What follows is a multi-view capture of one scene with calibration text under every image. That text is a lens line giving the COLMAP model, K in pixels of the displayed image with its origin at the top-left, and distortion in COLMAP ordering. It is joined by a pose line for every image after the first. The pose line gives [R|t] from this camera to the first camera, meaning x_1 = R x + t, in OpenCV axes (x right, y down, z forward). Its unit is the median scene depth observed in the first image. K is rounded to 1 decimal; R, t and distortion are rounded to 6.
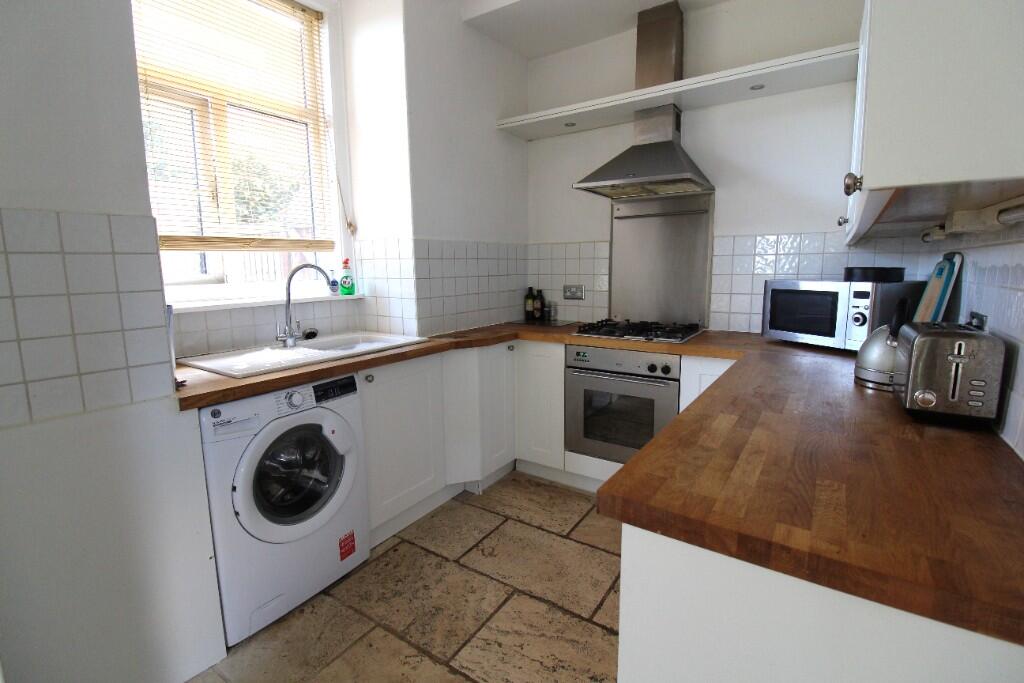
lens RADIAL K [[474.8, 0, 509.6], [0, 474.8, 339.9], [0, 0, 1]] dist [-0.013784, -0.002116]
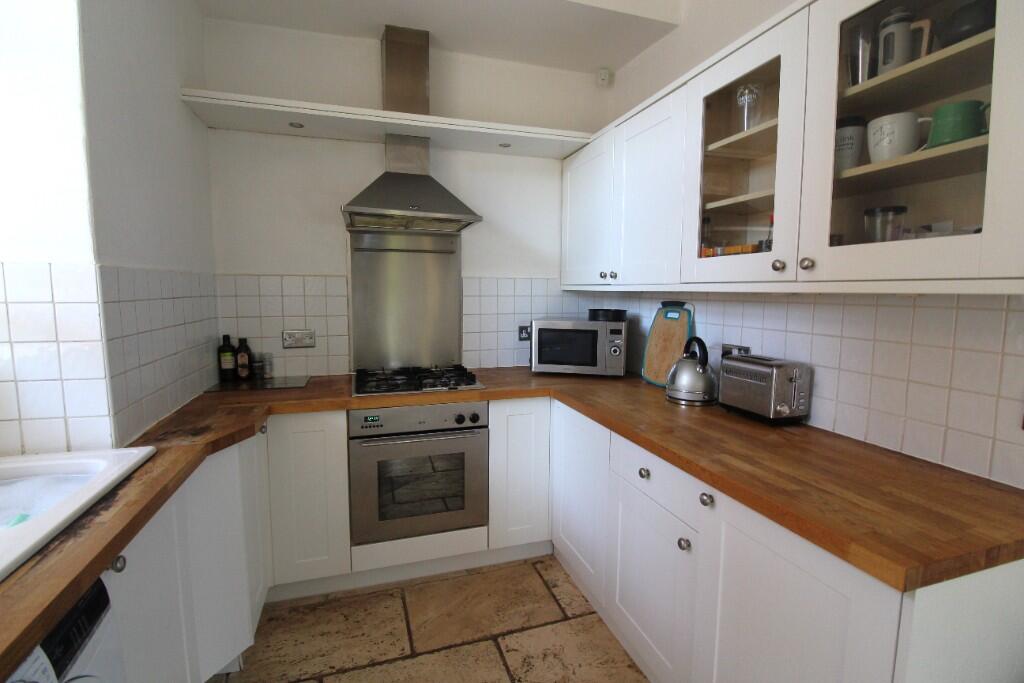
lens RADIAL K [[474.8, 0, 511.9], [0, 474.8, 337.7], [0, 0, 1]] dist [-0.013784, -0.002116]
pose [[0.601411, -0.068904, 0.795963, -0.331455], [0.109580, 0.993973, 0.003249, -0.082281], [-0.791390, 0.085267, 0.605336, 0.315908]]
